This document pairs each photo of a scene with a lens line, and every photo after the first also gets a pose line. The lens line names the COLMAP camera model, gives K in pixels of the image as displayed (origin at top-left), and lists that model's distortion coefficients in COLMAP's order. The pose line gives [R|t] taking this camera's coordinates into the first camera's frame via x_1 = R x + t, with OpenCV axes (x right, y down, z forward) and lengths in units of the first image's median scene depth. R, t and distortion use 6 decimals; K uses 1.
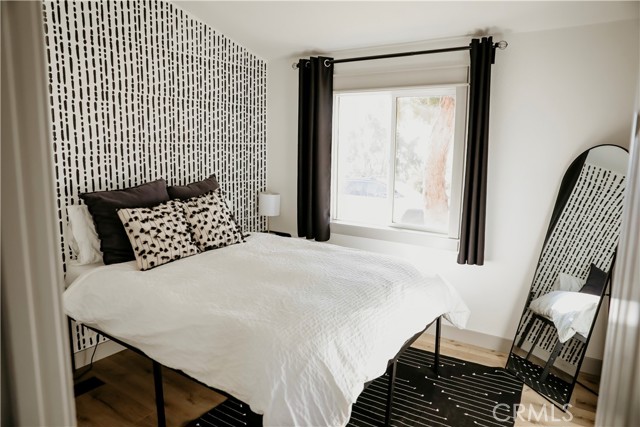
lens RADIAL K [[436.2, 0, 320.0], [0, 436.2, 213.5], [0, 0, 1]] dist [-0.112448, 0.090946]
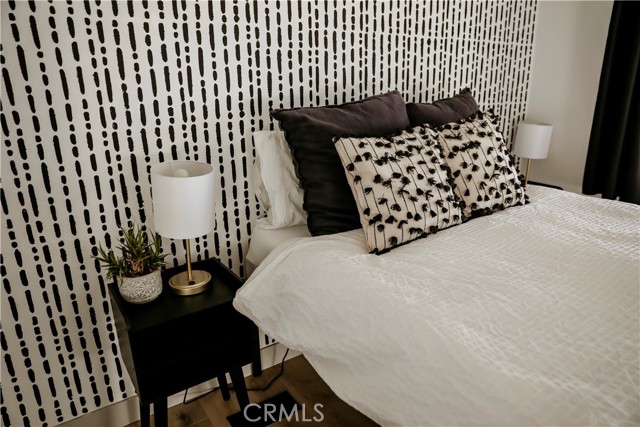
lens RADIAL K [[436.2, 0, 320.0], [0, 436.2, 213.5], [0, 0, 1]] dist [-0.112448, 0.090946]
pose [[0.927201, 0.083918, -0.365042, -0.258772], [-0.030287, 0.988185, 0.150242, 0.002117], [0.373337, -0.128248, 0.918788, 0.428121]]
